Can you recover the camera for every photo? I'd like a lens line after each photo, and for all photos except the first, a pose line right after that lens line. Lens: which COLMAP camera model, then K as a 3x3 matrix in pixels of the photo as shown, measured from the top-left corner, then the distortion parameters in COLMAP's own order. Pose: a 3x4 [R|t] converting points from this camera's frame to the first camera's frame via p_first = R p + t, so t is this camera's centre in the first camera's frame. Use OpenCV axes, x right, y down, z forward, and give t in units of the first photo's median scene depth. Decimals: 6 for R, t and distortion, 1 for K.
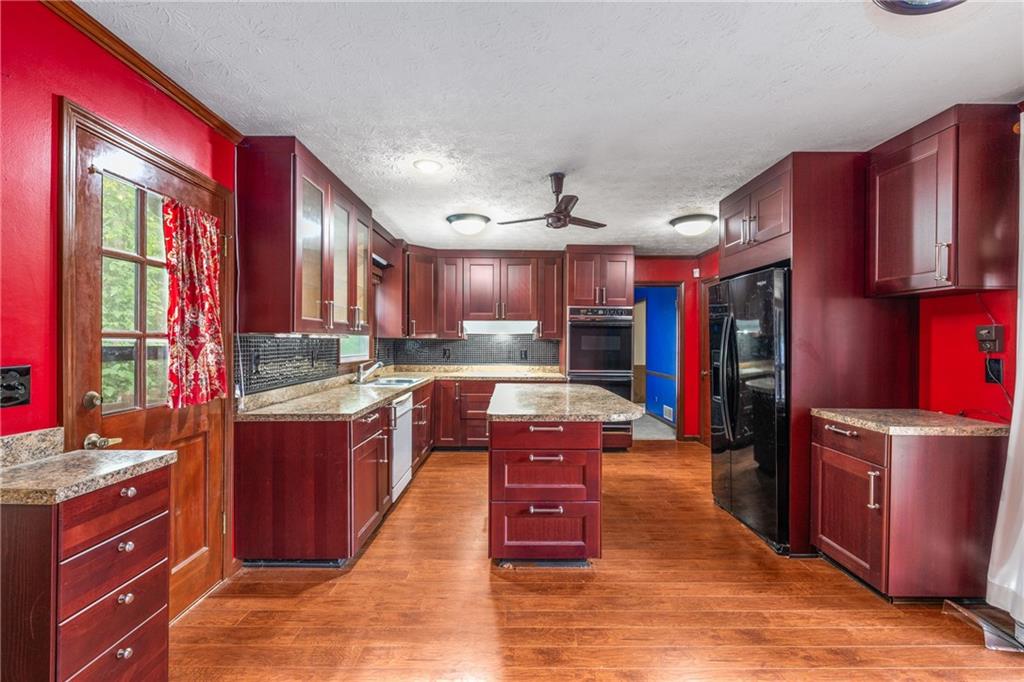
lens RADIAL K [[446.5, 0, 512.0], [0, 446.5, 341.0], [0, 0, 1]] dist [-0.004647, -0.000053]
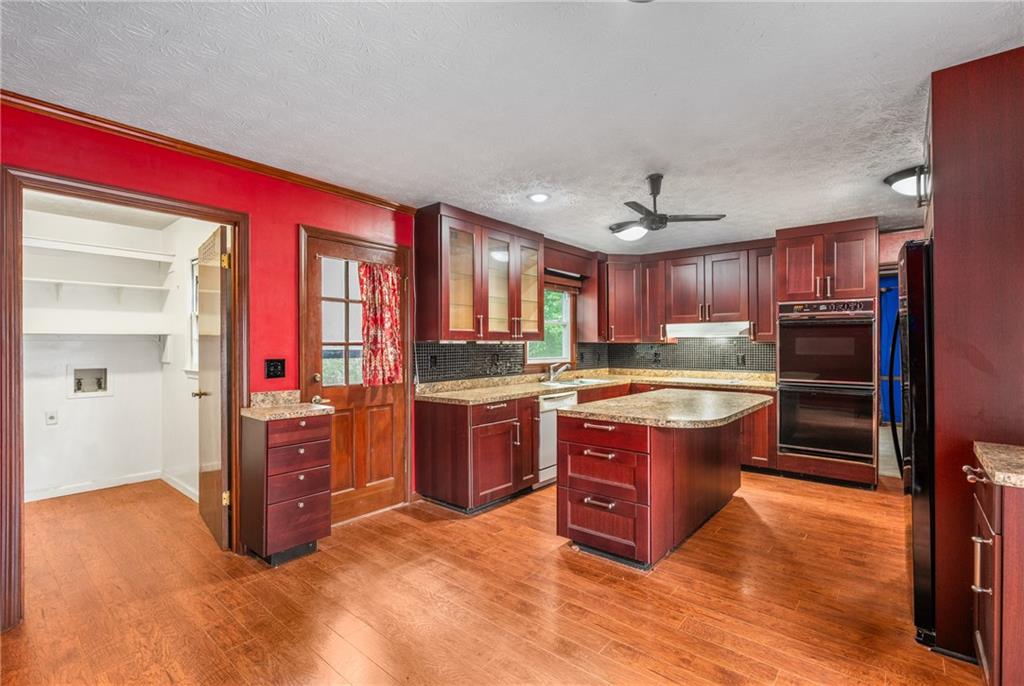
lens RADIAL K [[464.0, 0, 512.0], [0, 464.0, 343.0], [0, 0, 1]] dist [-0.002078, -0.000121]
pose [[0.764389, -0.010033, -0.644677, 0.643708], [0.006639, 0.999948, -0.007691, 0.003118], [0.644721, 0.001599, 0.764417, 0.016732]]
